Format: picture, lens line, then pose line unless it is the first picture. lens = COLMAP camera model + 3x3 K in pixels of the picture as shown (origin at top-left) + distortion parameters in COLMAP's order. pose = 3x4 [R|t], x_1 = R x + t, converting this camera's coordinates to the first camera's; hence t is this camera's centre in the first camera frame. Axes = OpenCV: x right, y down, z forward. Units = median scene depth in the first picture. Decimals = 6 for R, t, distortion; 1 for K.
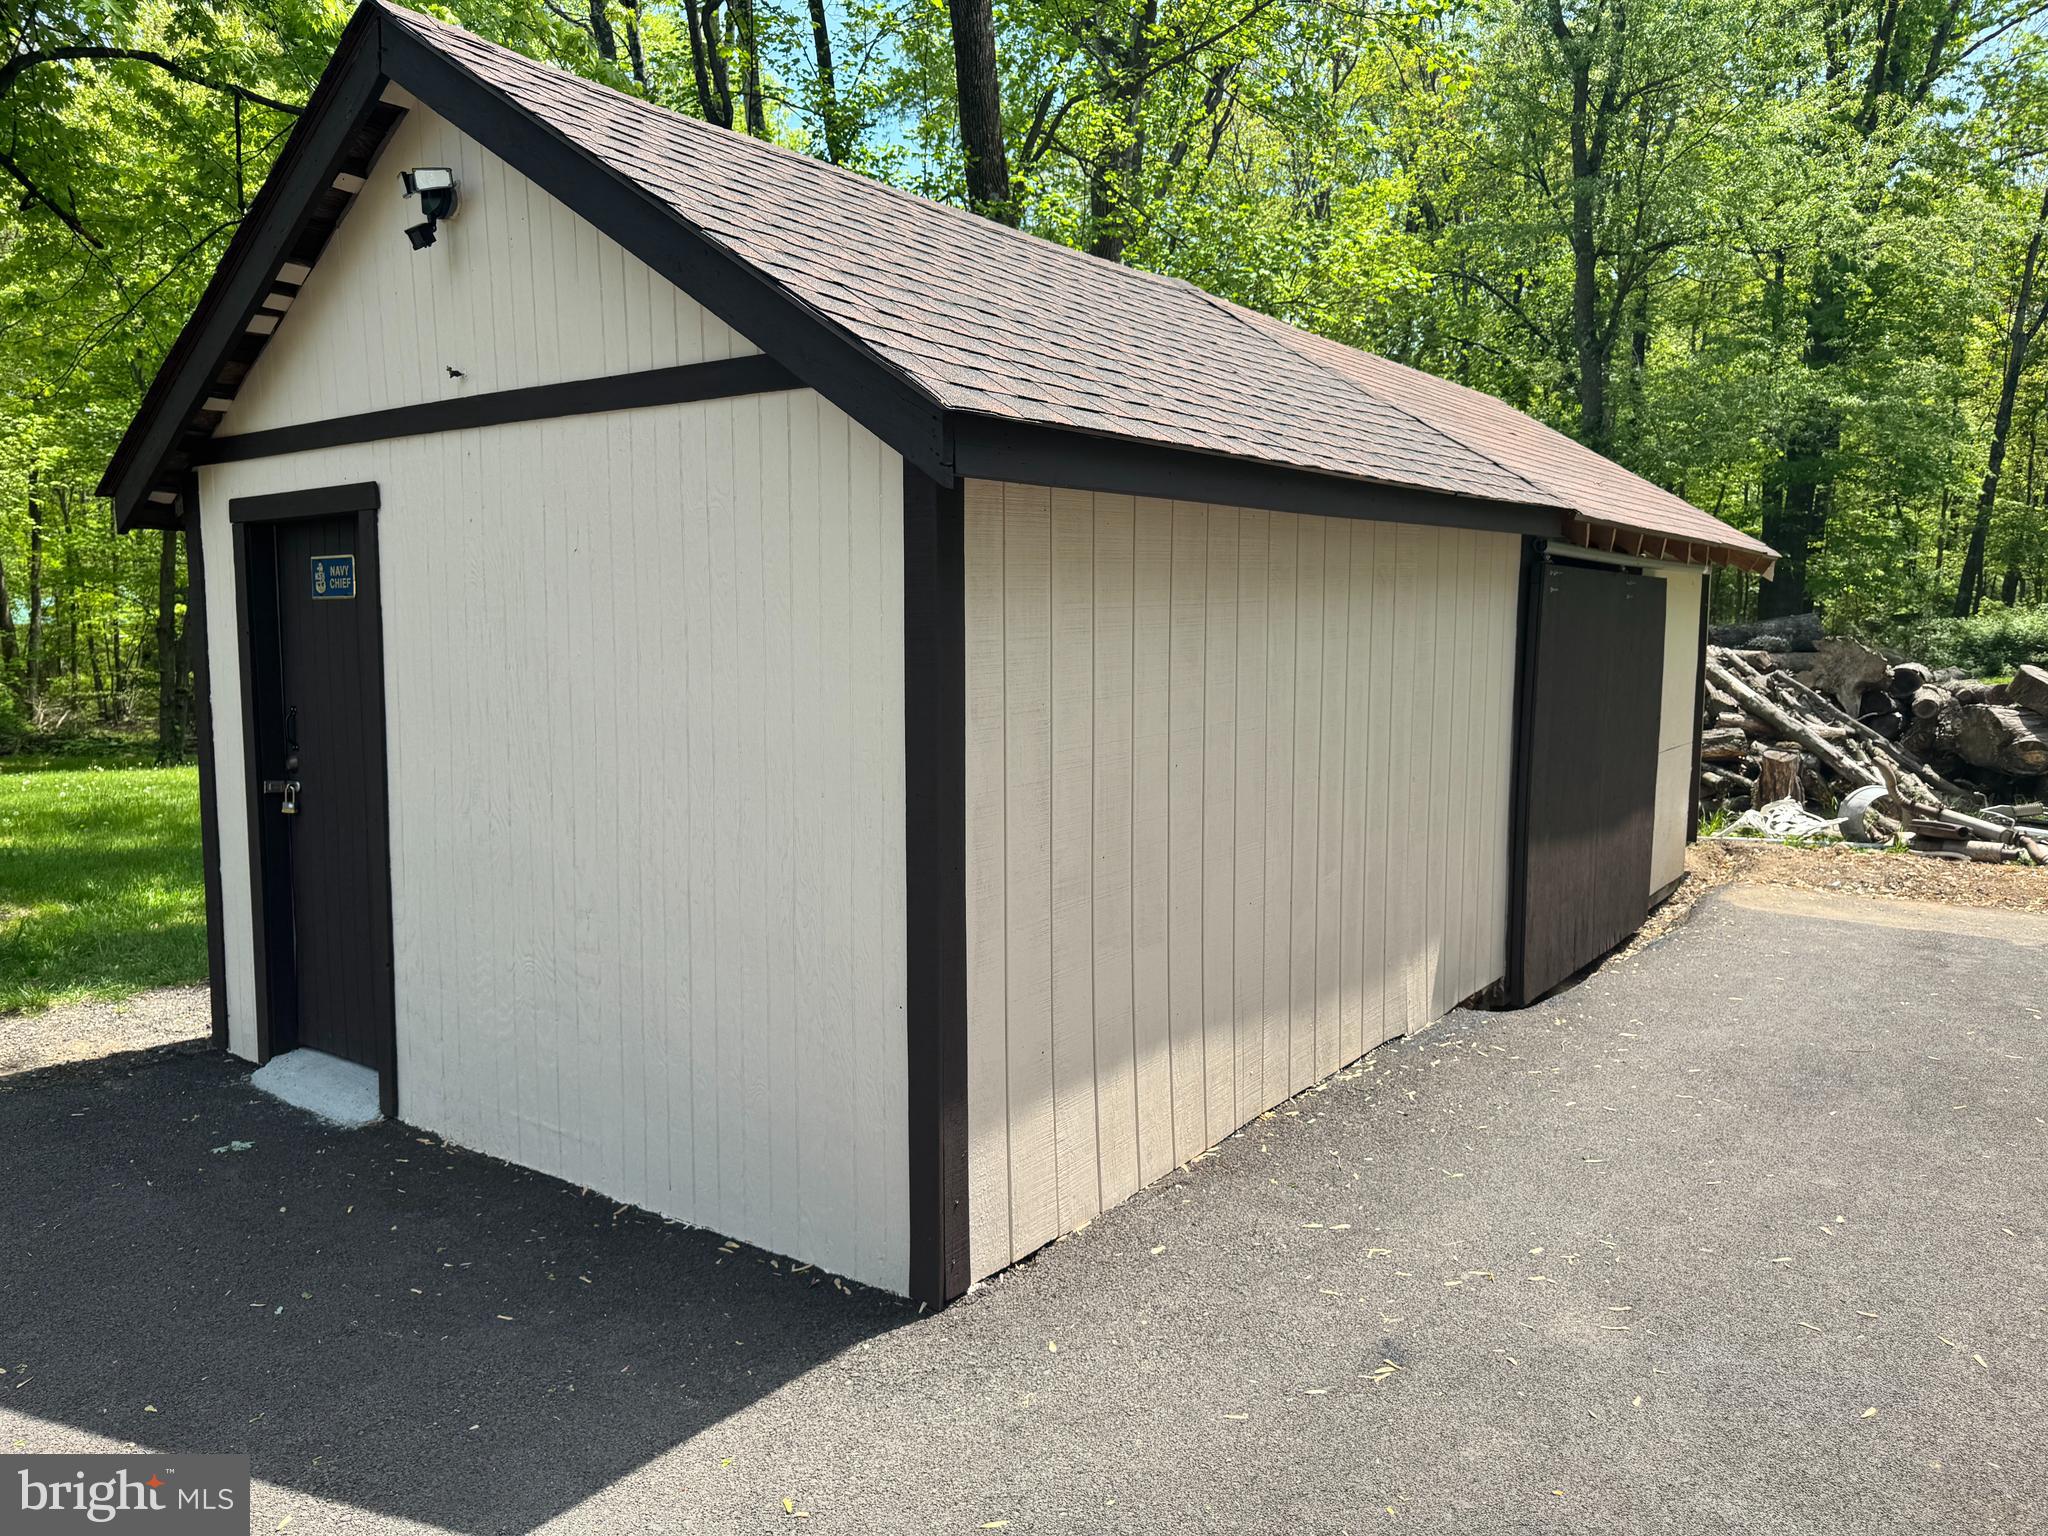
lens RADIAL K [[1457.3, 0, 1032.6], [0, 1457.3, 776.5], [0, 0, 1]] dist [-0.000931, -0.000547]
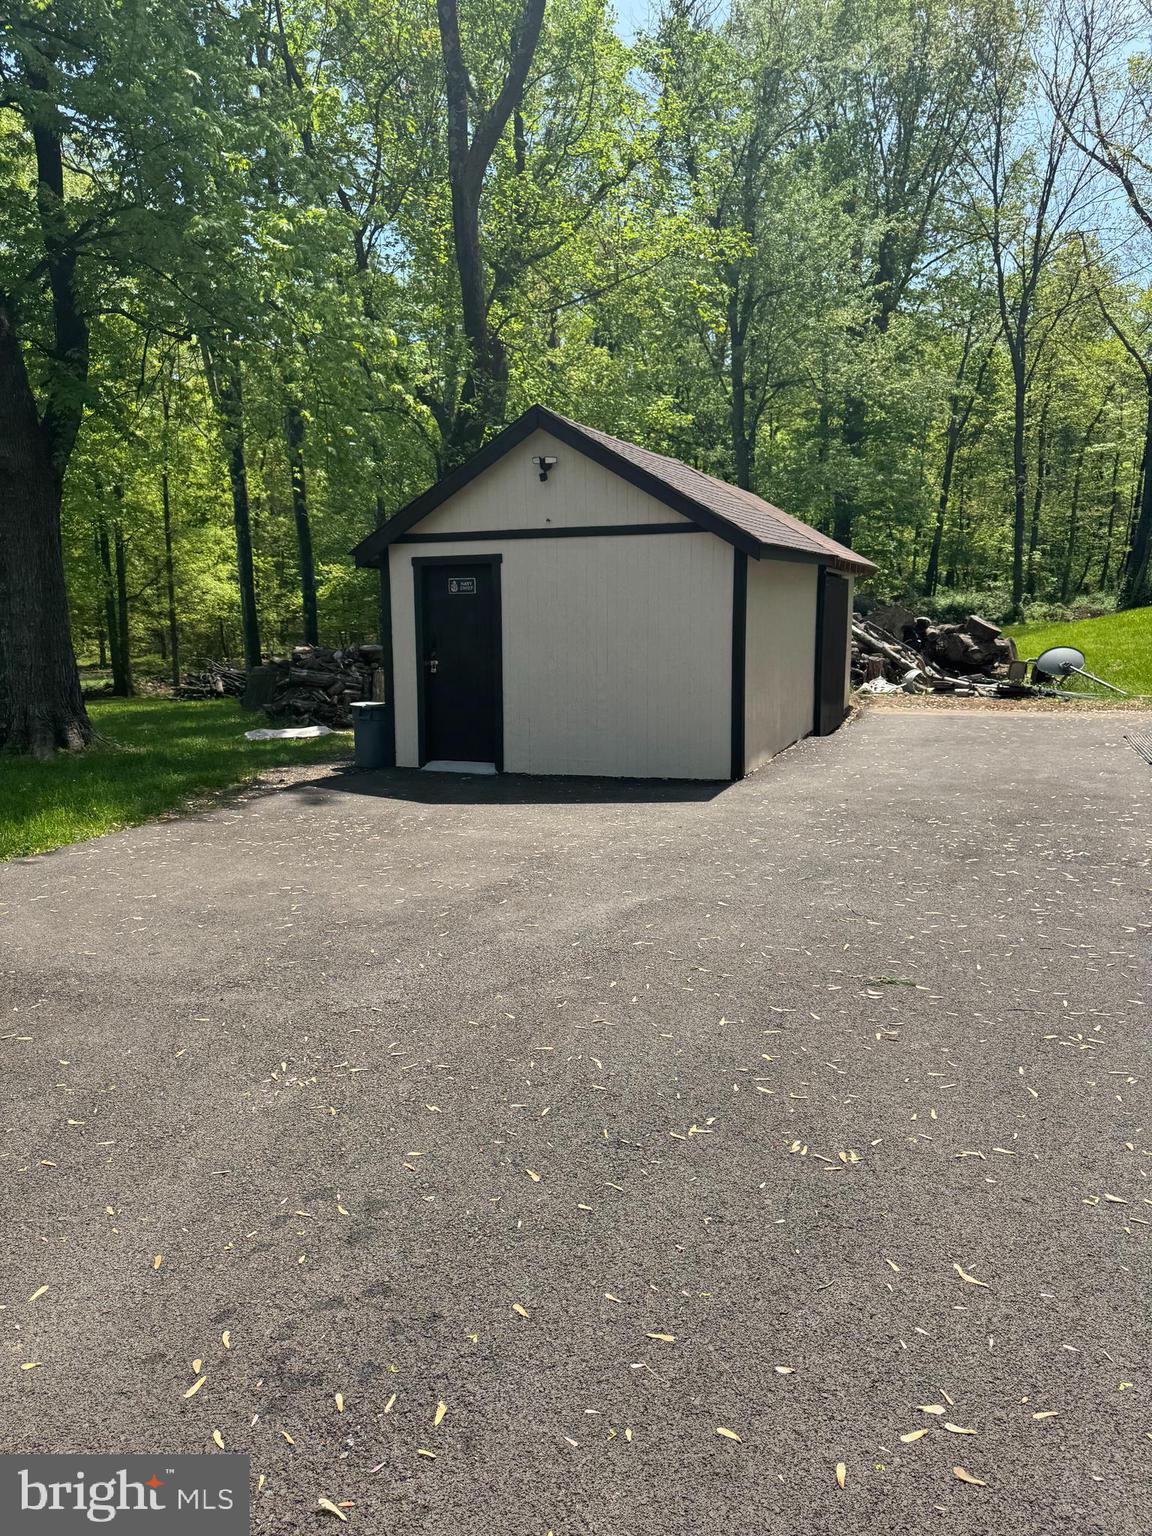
lens RADIAL K [[1077.6, 0, 576.0], [0, 1077.6, 768.0], [0, 0, 1]] dist [0.094676, -0.113796]
pose [[0.964727, -0.055231, 0.257394, -0.645583], [0.045282, 0.997986, 0.044426, 0.104101], [-0.259329, -0.031203, 0.965285, -0.859165]]
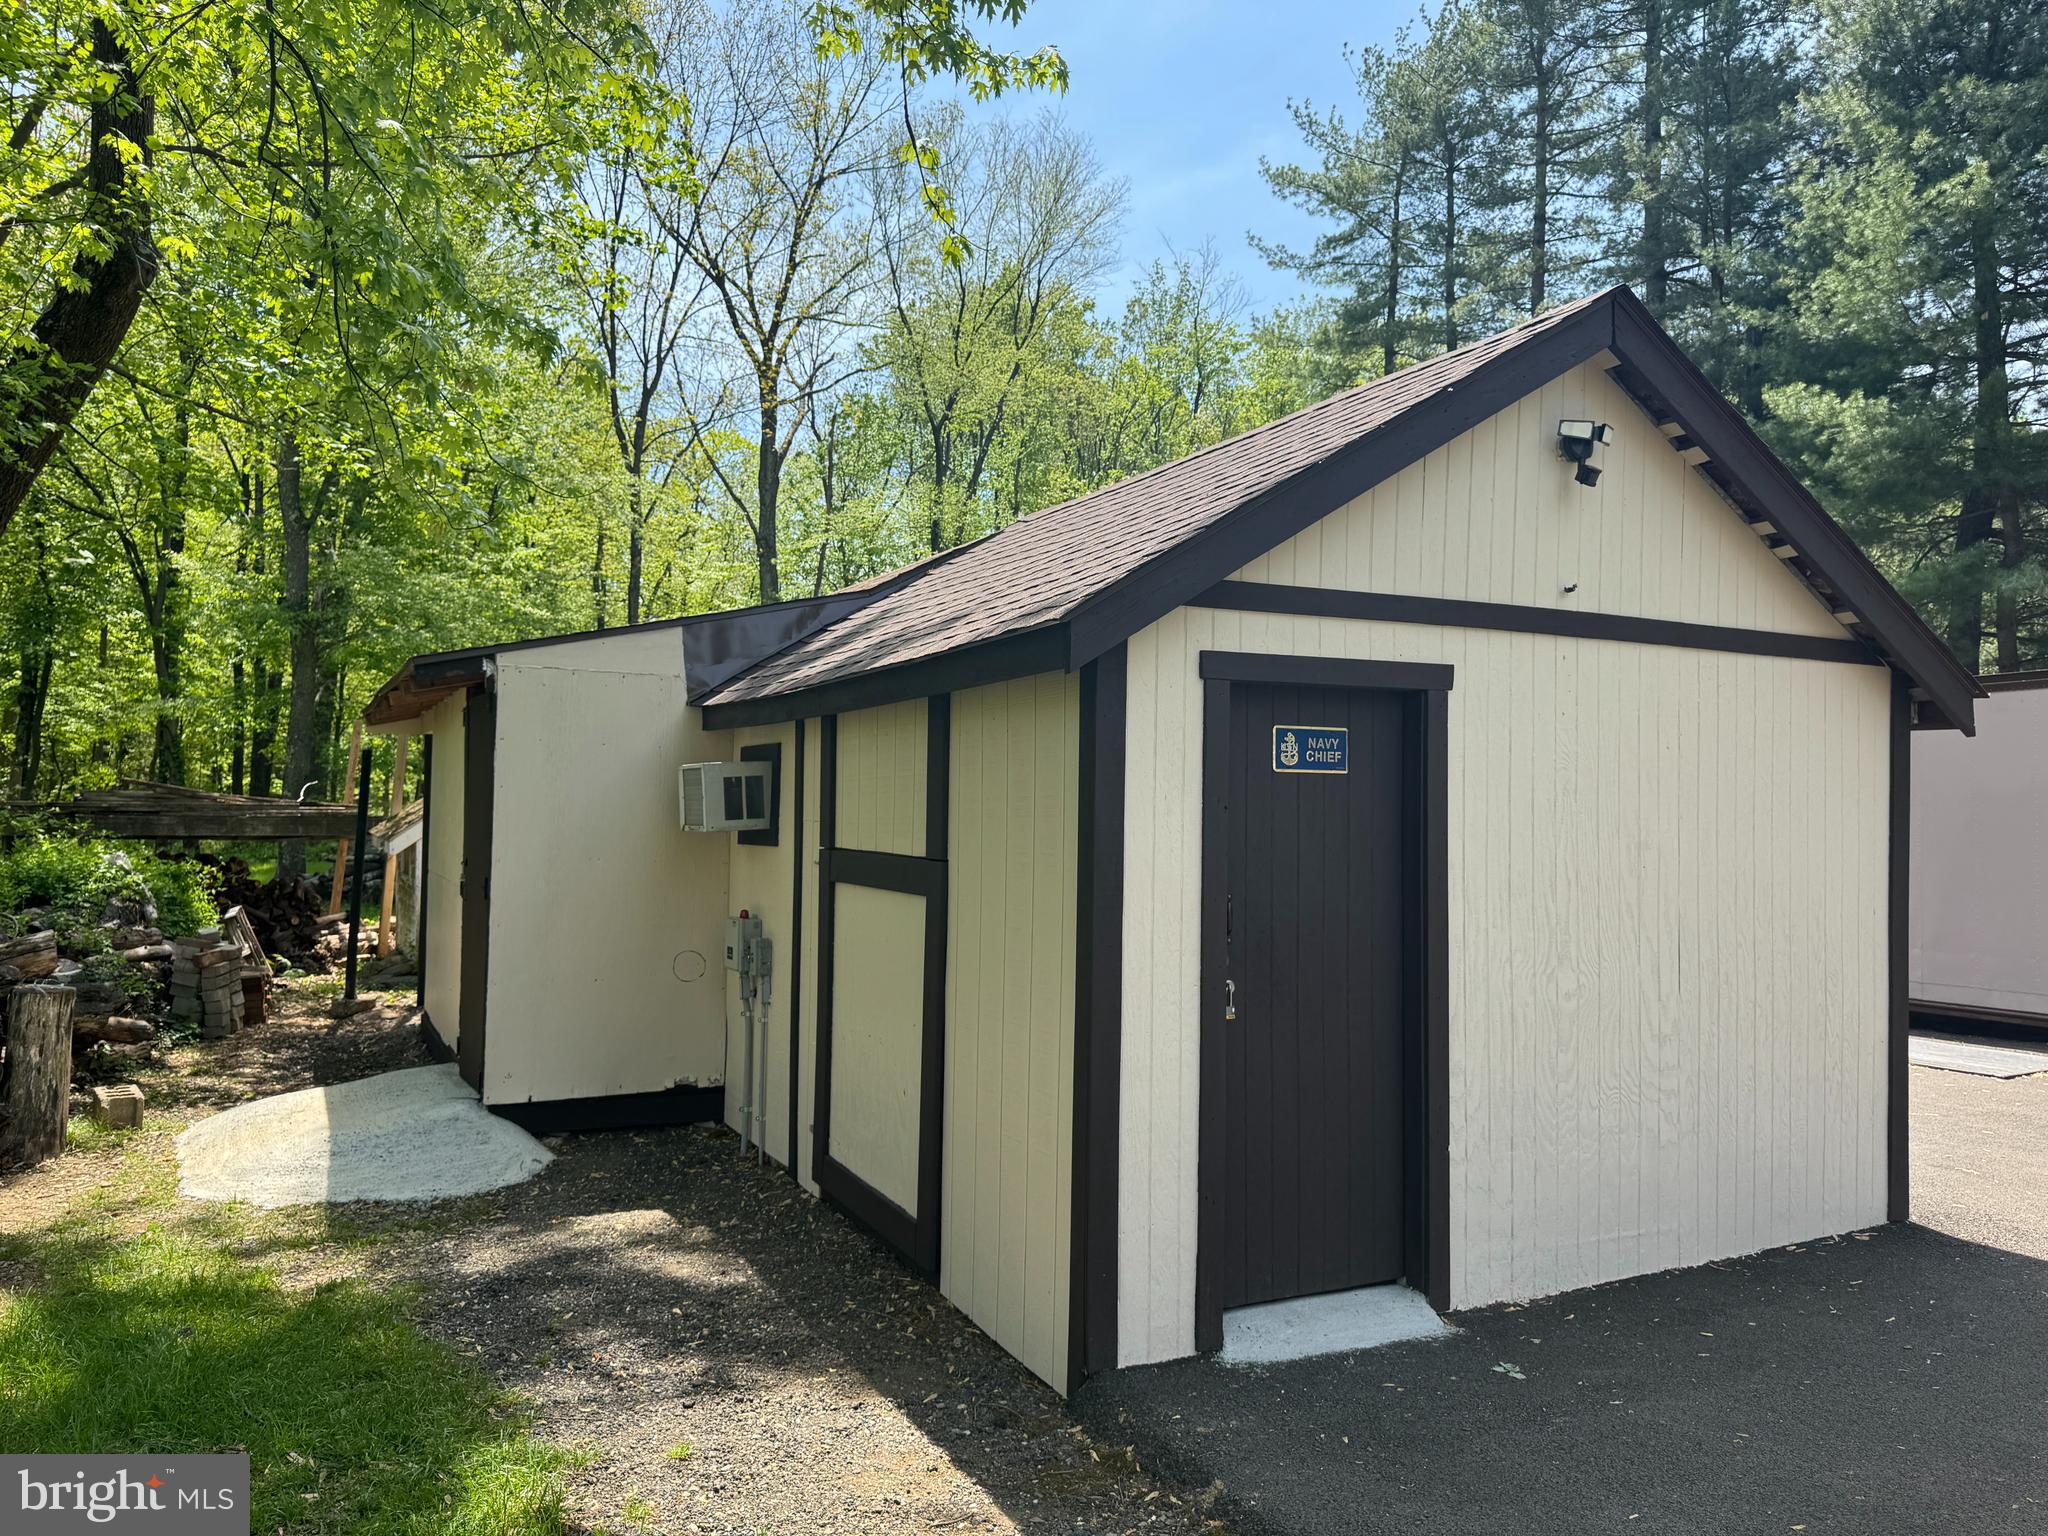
lens RADIAL K [[1457.3, 0, 1032.6], [0, 1457.3, 776.5], [0, 0, 1]] dist [-0.000931, -0.000547]
pose [[0.457494, 0.027431, 0.888789, -1.075997], [0.084470, 0.993663, -0.074148, -0.052027], [-0.885192, 0.108998, 0.452278, 0.578209]]
